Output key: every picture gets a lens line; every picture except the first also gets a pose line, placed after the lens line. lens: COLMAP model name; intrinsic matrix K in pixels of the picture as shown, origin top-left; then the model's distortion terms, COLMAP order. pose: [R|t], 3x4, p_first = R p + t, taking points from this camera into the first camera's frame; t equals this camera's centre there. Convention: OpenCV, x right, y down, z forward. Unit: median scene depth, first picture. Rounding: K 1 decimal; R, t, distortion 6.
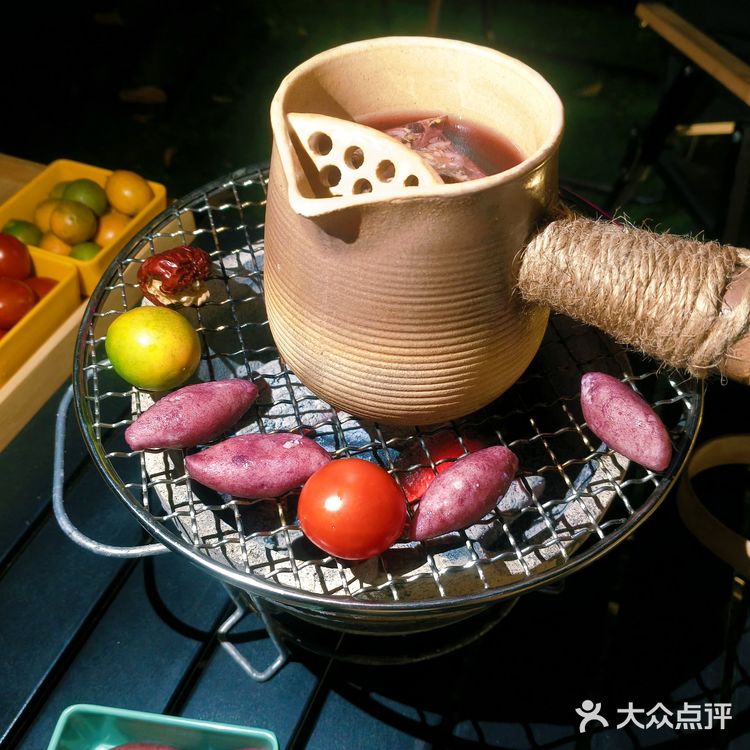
lens RADIAL K [[774.7, 0, 349.6], [0, 774.7, 374.1], [0, 0, 1]] dist [0.119373, -0.275628]
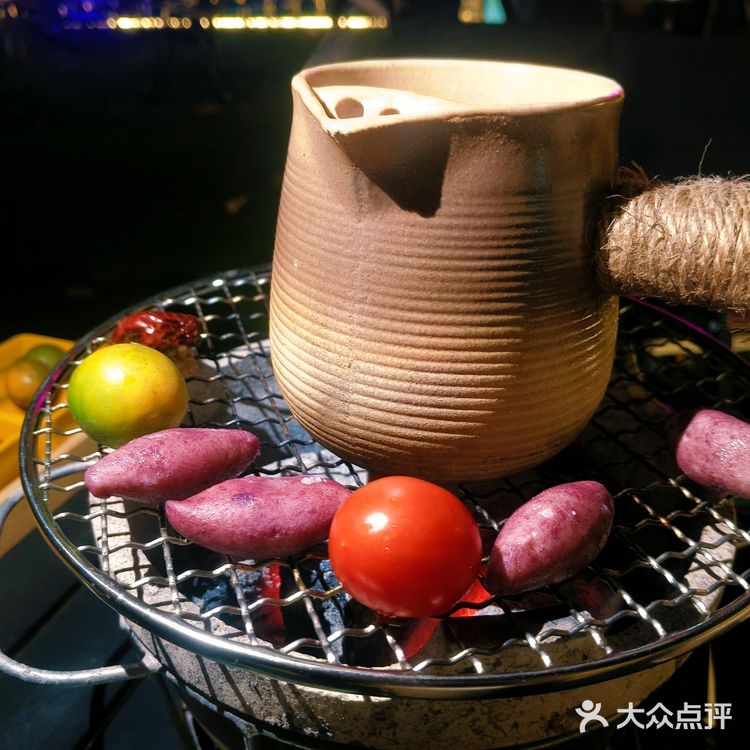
lens RADIAL K [[774.7, 0, 349.6], [0, 774.7, 374.1], [0, 0, 1]] dist [0.119373, -0.275628]
pose [[0.998229, -0.006486, 0.059136, -0.087309], [0.027485, 0.931870, -0.361749, 0.282195], [-0.052761, 0.362733, 0.930398, 0.286301]]
